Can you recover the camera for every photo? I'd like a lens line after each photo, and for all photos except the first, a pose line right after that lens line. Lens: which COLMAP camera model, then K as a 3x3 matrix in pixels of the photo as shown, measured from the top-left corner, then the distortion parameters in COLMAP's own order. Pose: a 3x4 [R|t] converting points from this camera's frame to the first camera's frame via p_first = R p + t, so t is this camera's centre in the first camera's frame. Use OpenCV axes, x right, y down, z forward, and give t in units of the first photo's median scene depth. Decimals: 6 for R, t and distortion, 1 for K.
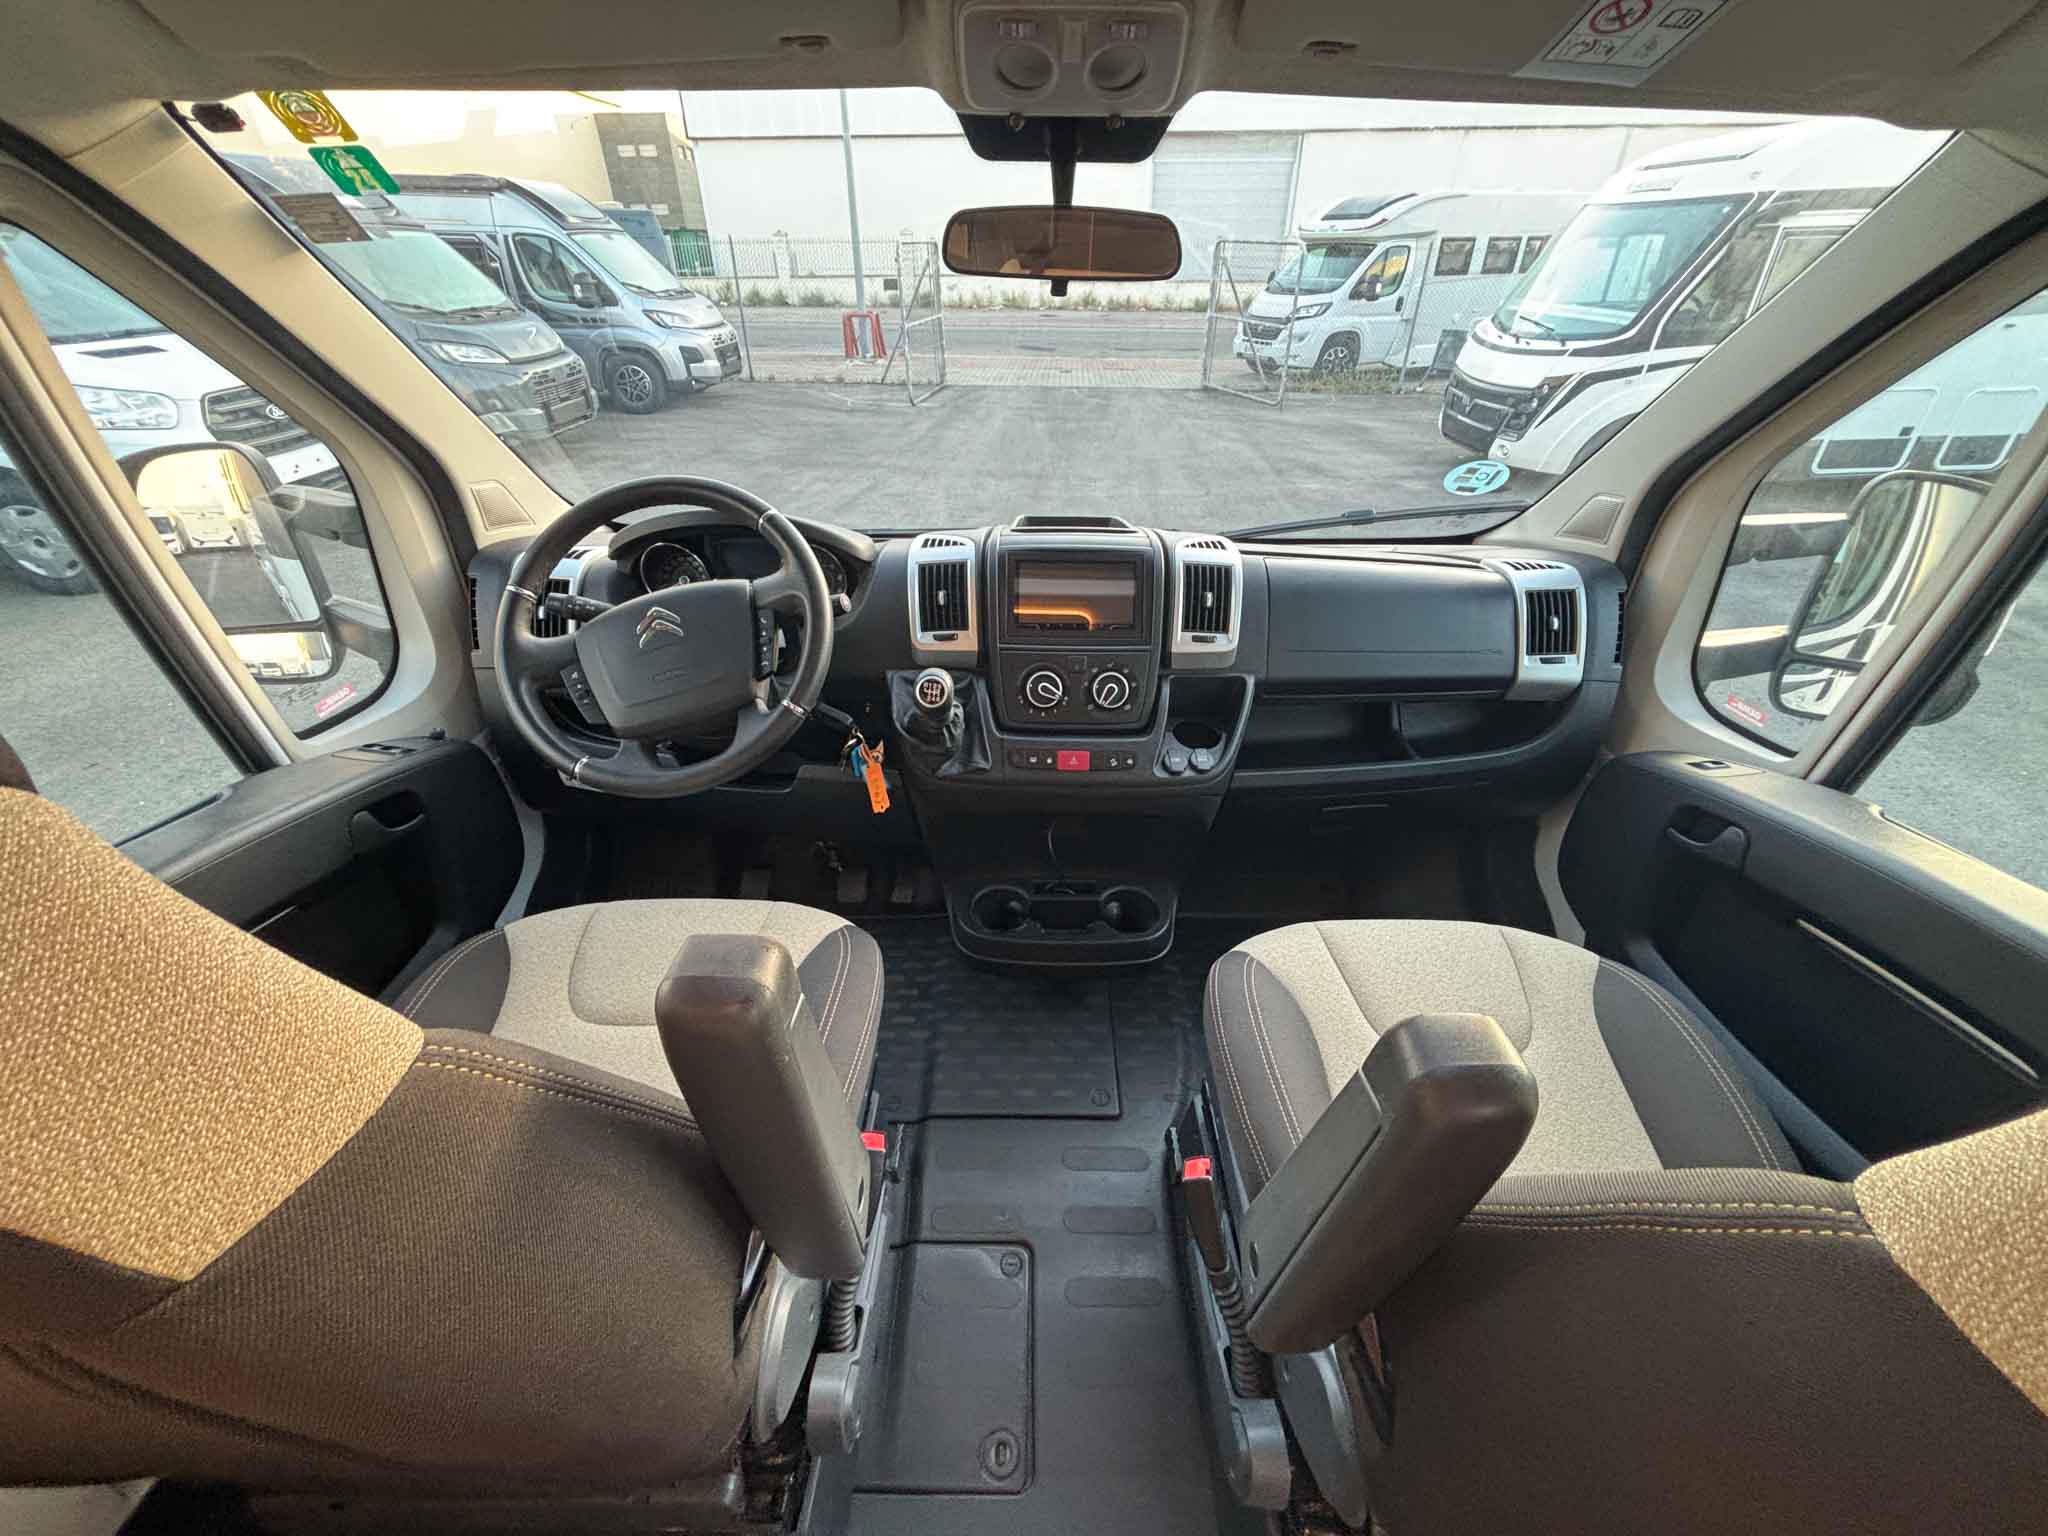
lens RADIAL K [[821.6, 0, 1023.2], [0, 821.6, 756.1], [0, 0, 1]] dist [-0.001125, -0.000148]
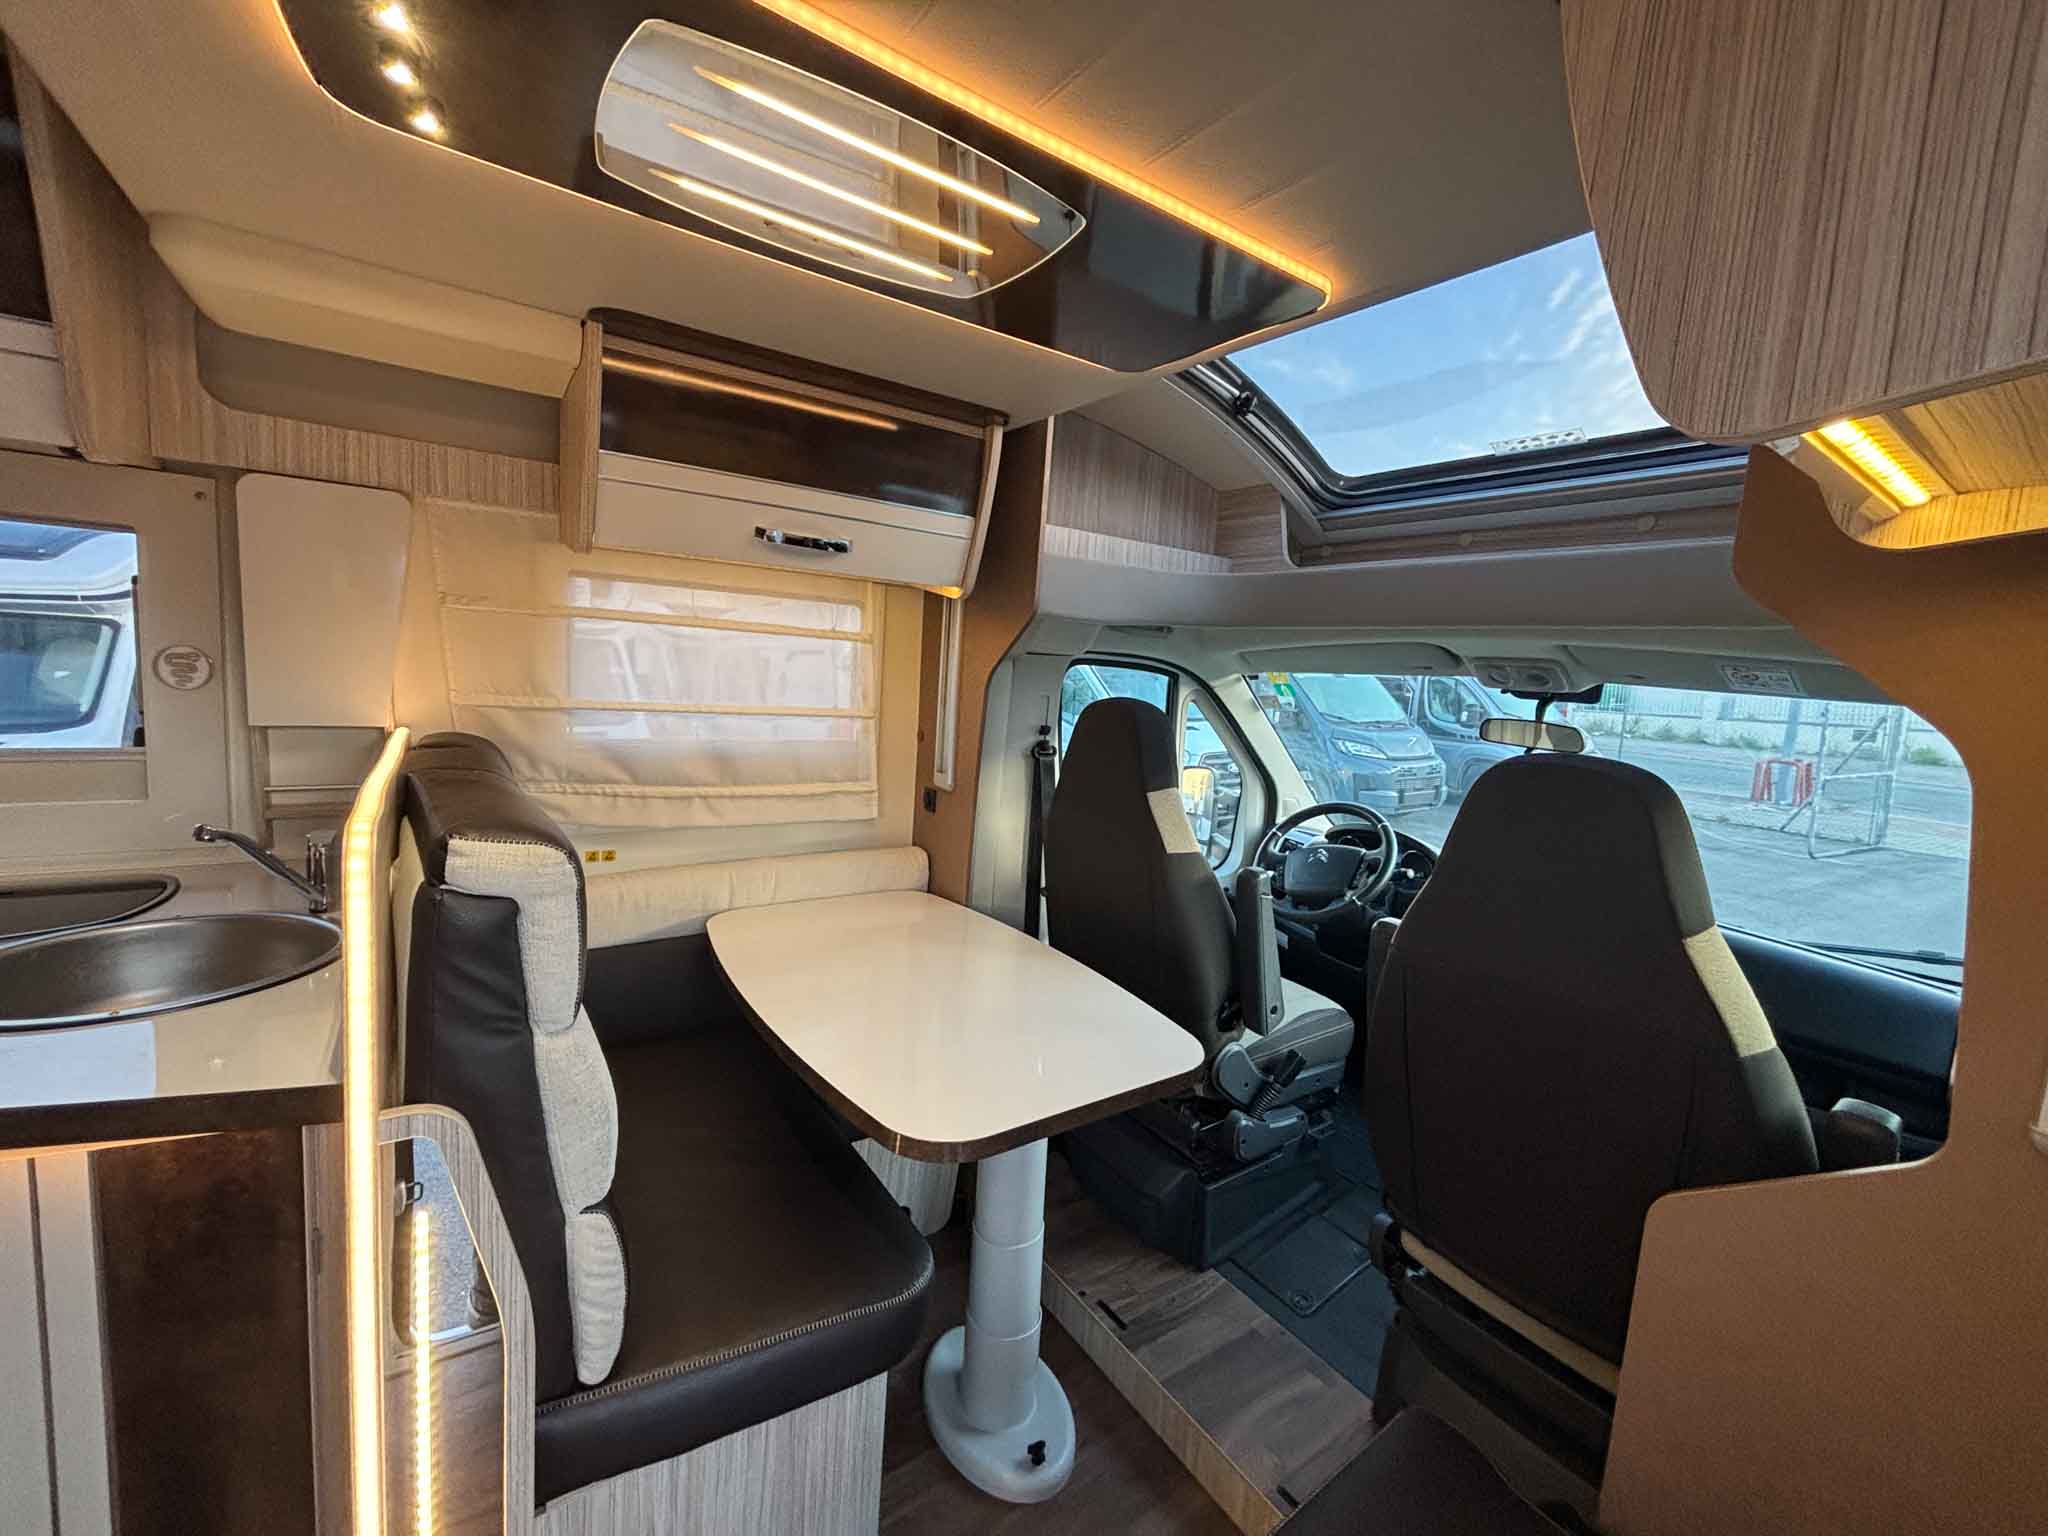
lens RADIAL K [[821.6, 0, 1025.1], [0, 821.6, 755.9], [0, 0, 1]] dist [-0.001125, -0.000148]
pose [[0.570340, 0.116866, -0.813053, 0.119988], [-0.464962, 0.861914, -0.202272, 0.058219], [0.677143, 0.493403, 0.545923, -0.125417]]
